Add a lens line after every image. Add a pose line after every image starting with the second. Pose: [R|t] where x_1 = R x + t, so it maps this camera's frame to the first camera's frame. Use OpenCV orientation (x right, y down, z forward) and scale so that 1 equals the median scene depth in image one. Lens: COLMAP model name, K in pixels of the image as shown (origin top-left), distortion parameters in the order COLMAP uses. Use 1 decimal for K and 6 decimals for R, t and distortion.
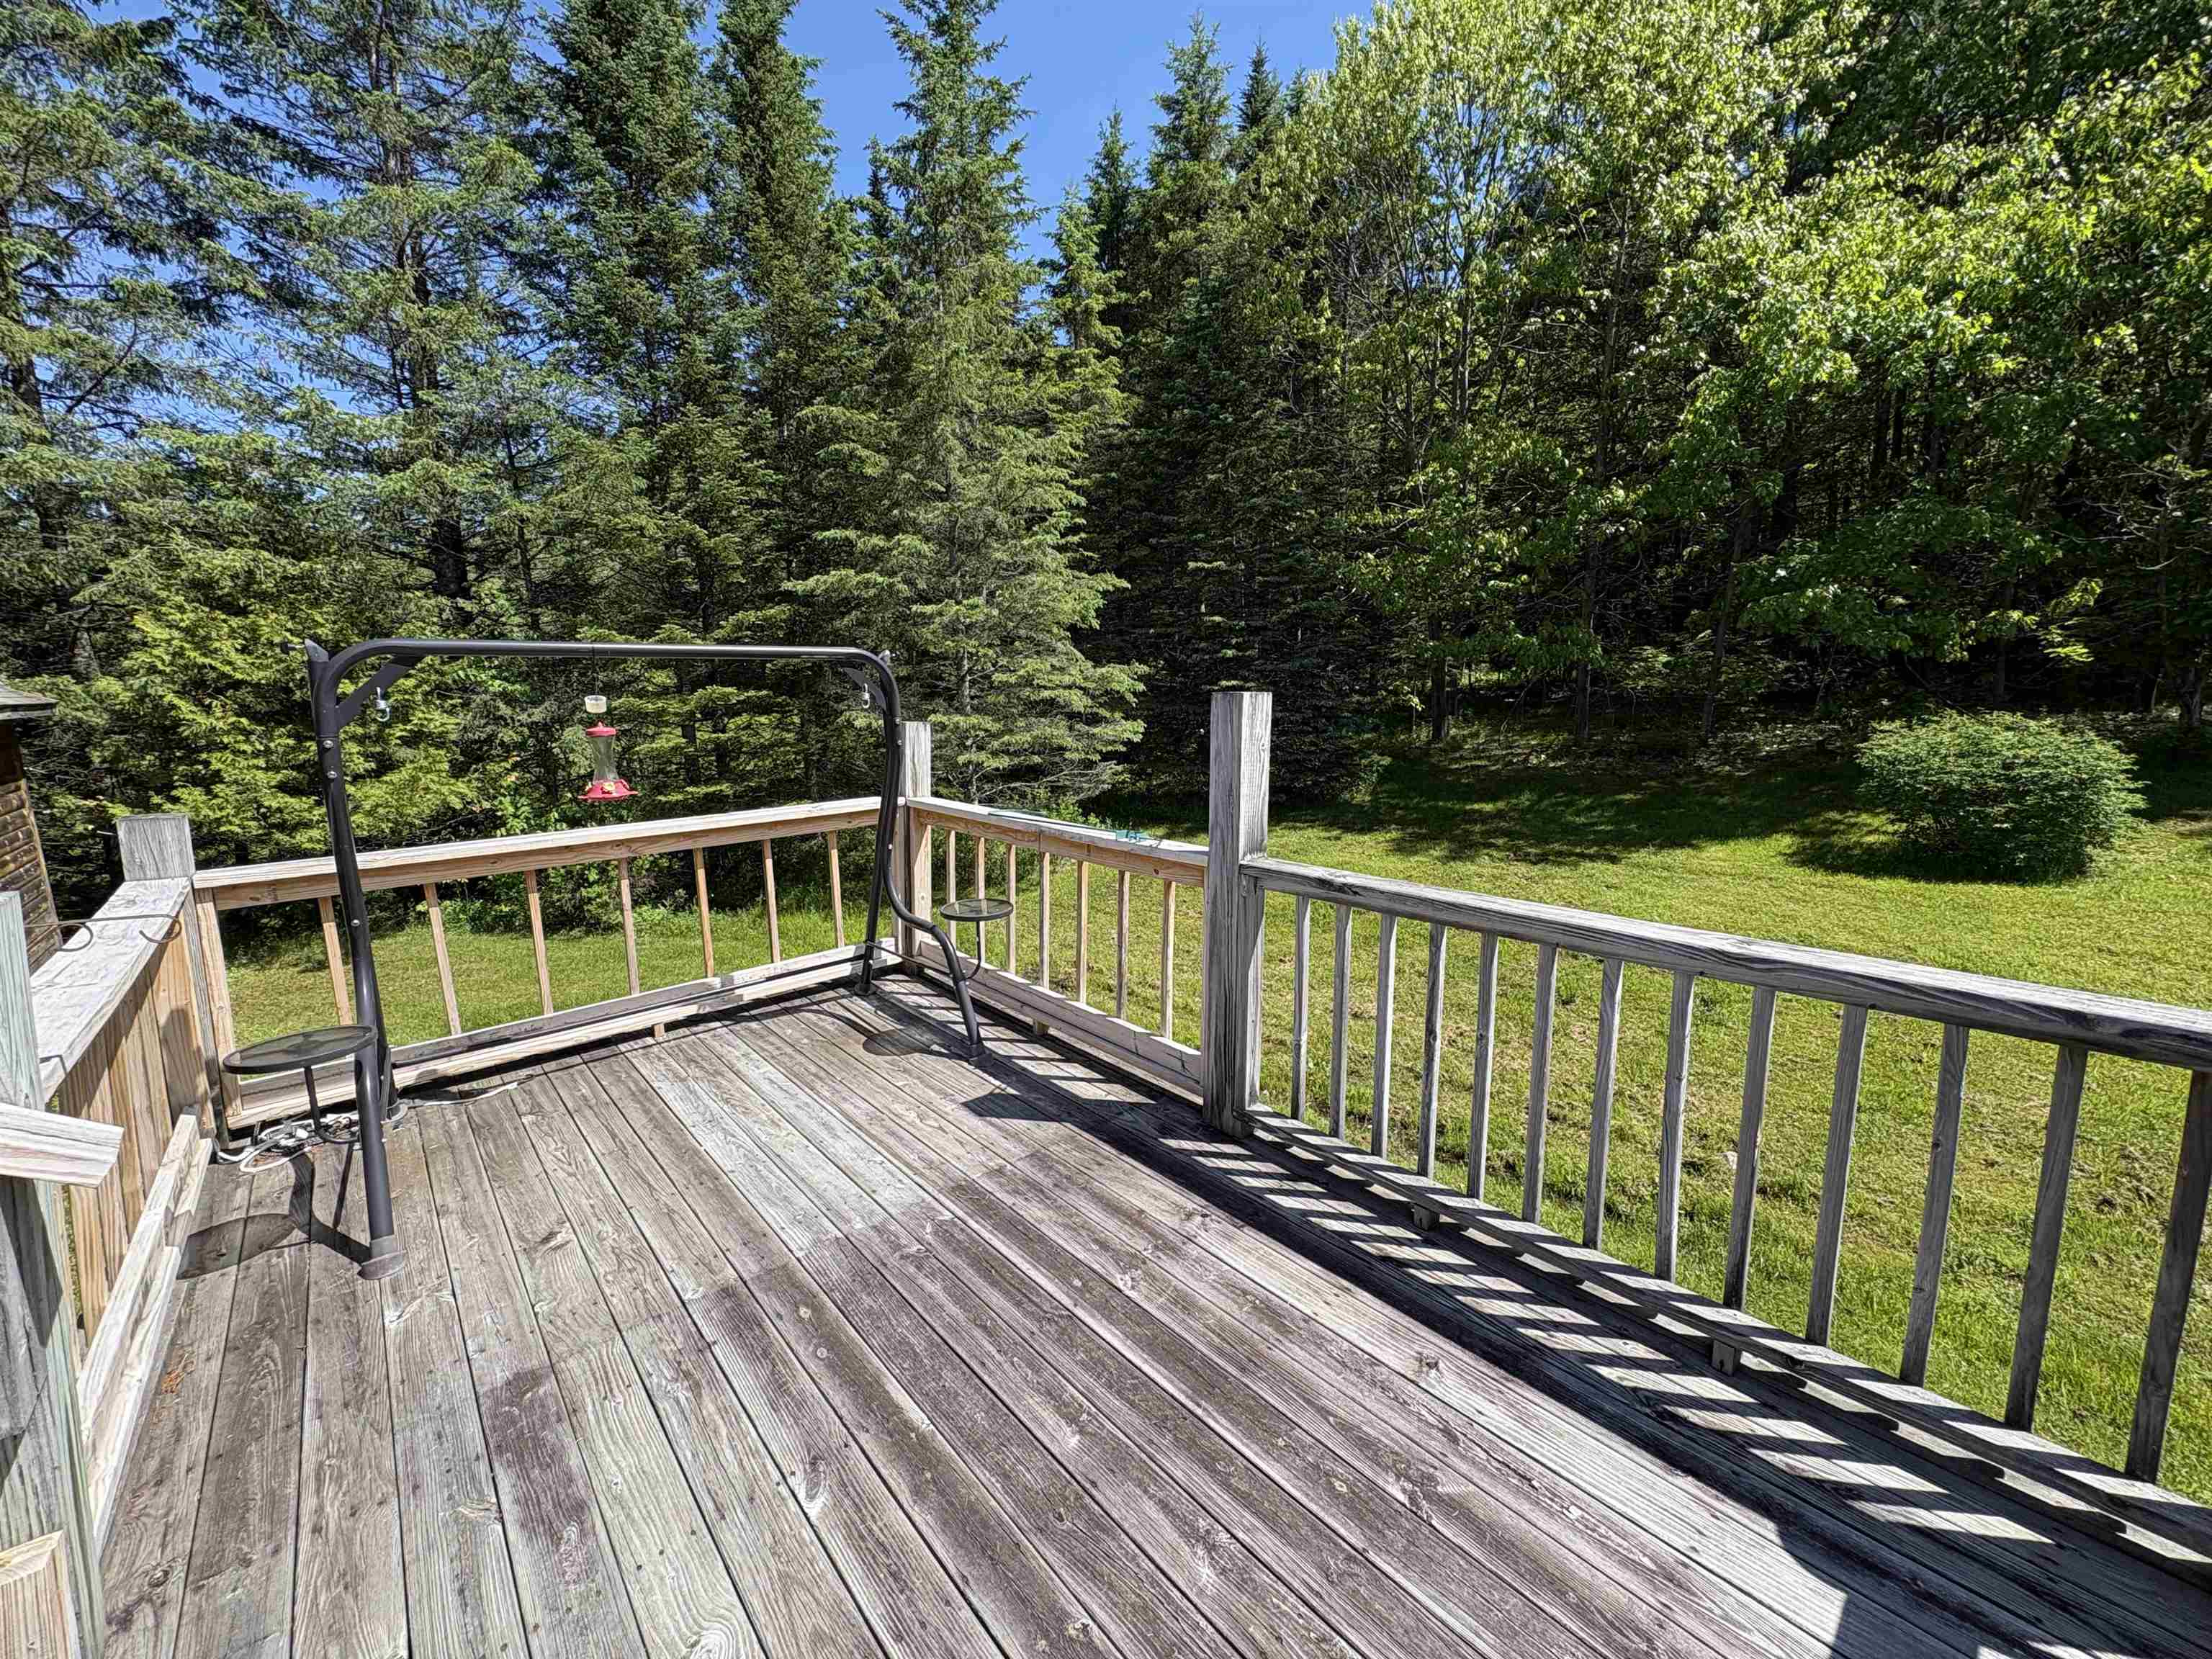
lens RADIAL K [[879.6, 0, 1106.1], [0, 879.6, 830.3], [0, 0, 1]] dist [0.000818, 0.000204]
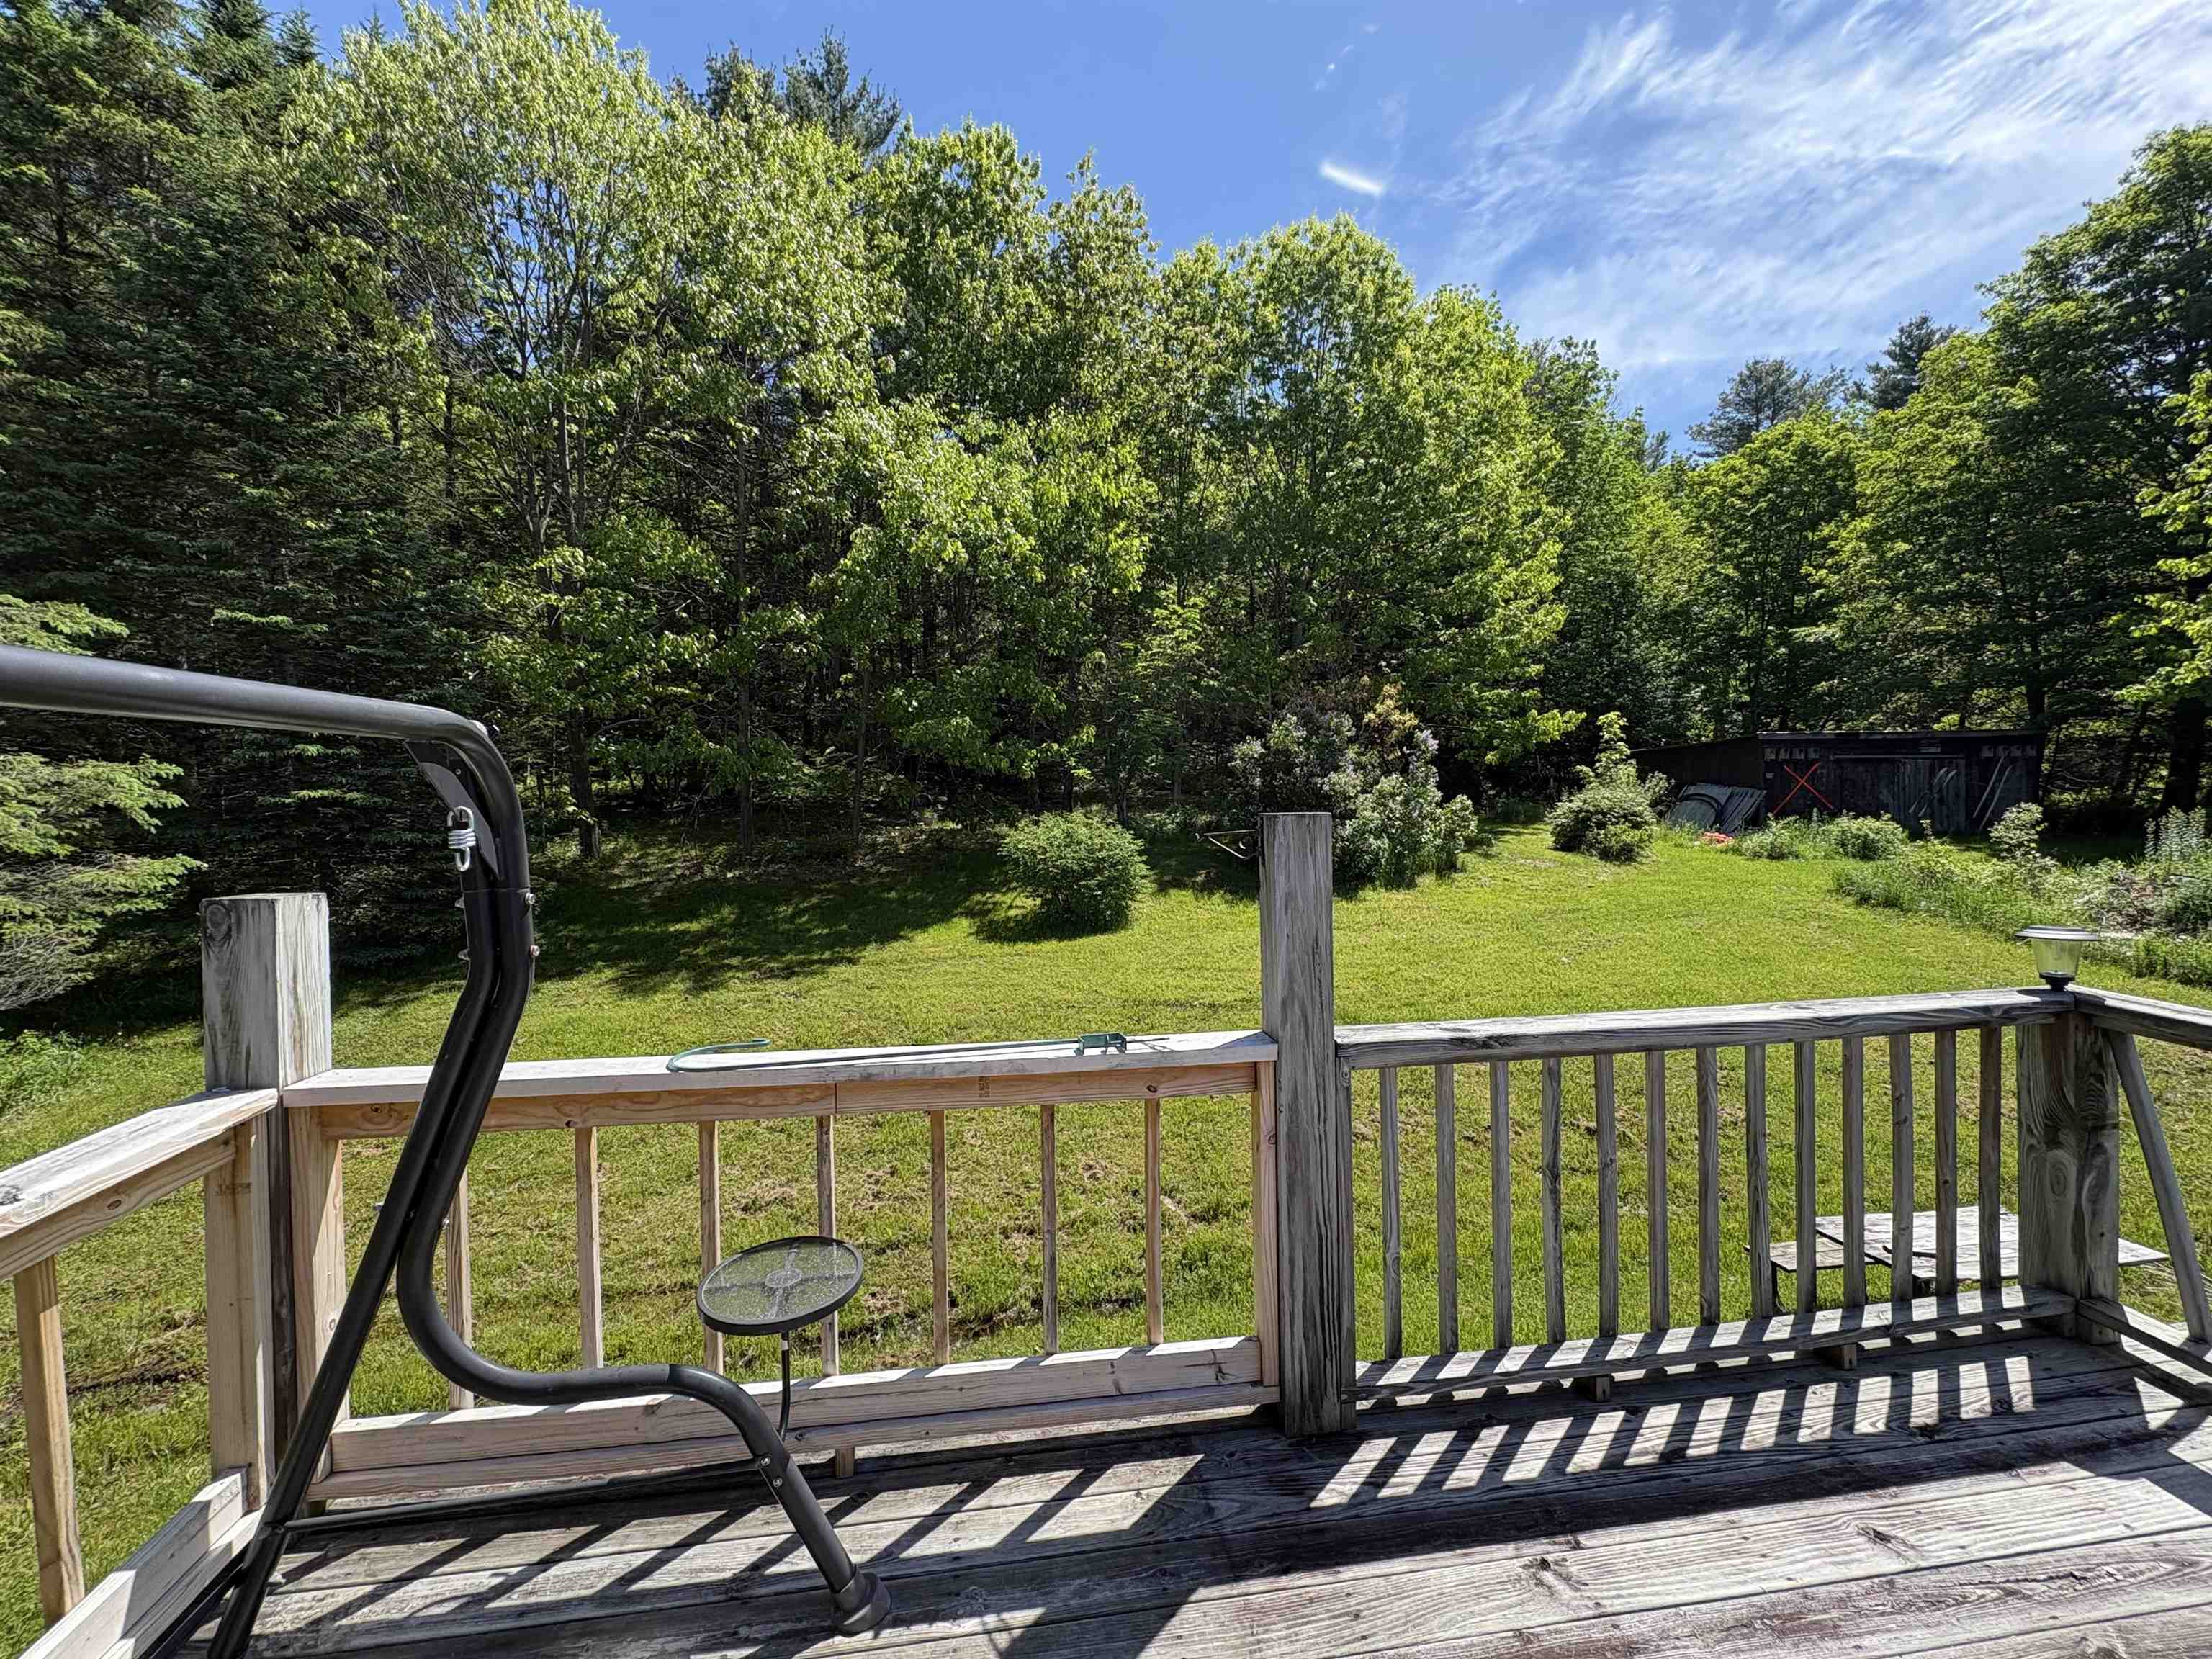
lens RADIAL K [[879.6, 0, 1125.2], [0, 879.6, 827.8], [0, 0, 1]] dist [0.000818, 0.000204]
pose [[0.544873, -0.033297, 0.837858, -0.130253], [0.137409, 0.989249, -0.050046, -0.030113], [-0.827184, 0.142398, 0.543590, 0.169469]]
